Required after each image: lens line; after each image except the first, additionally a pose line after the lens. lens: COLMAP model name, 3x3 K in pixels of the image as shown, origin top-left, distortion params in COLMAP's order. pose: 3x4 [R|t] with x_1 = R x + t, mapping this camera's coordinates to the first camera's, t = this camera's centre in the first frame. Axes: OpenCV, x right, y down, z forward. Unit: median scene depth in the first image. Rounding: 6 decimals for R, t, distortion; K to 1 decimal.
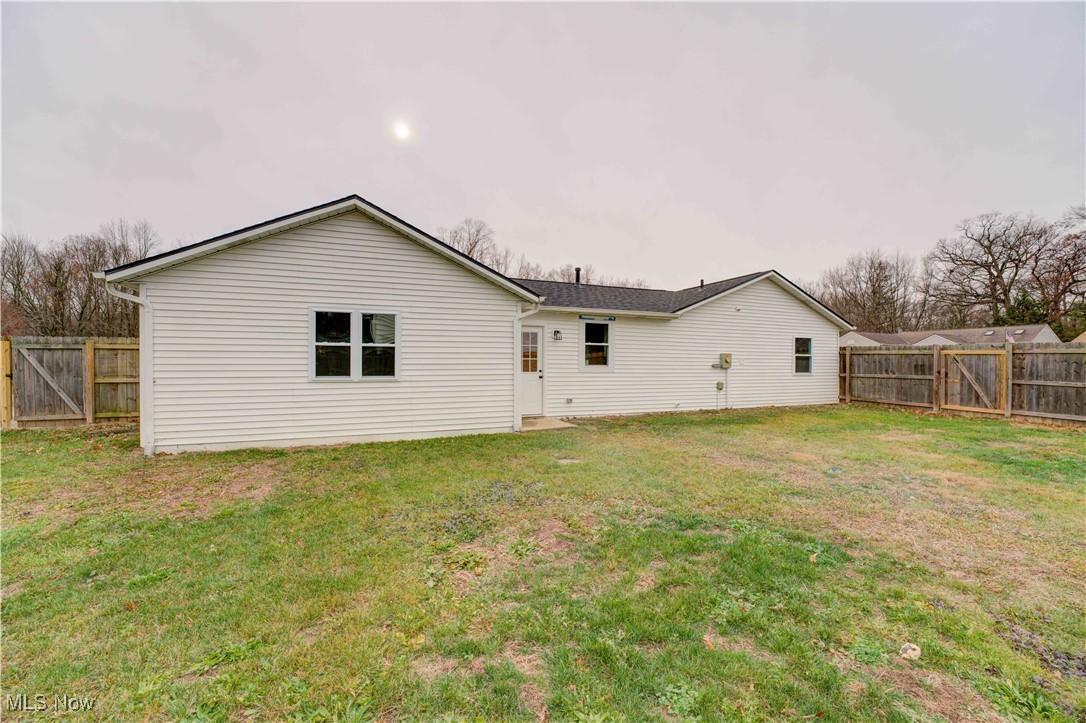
lens RADIAL K [[436.3, 0, 542.2], [0, 436.3, 364.6], [0, 0, 1]] dist [-0.028323, 0.002663]
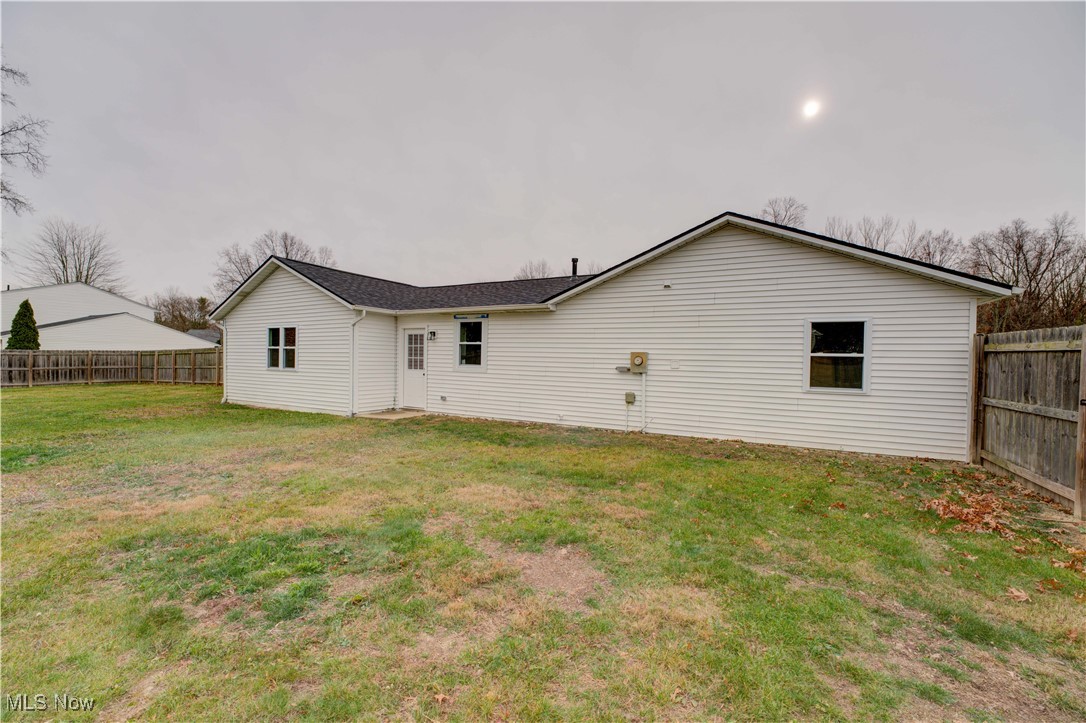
lens RADIAL K [[436.3, 0, 542.2], [0, 436.3, 364.6], [0, 0, 1]] dist [-0.028323, 0.002663]
pose [[0.646466, 0.015893, -0.762777, 0.966680], [-0.019639, 0.999798, 0.004187, -0.006227], [0.762690, 0.012273, 0.646648, 0.486032]]
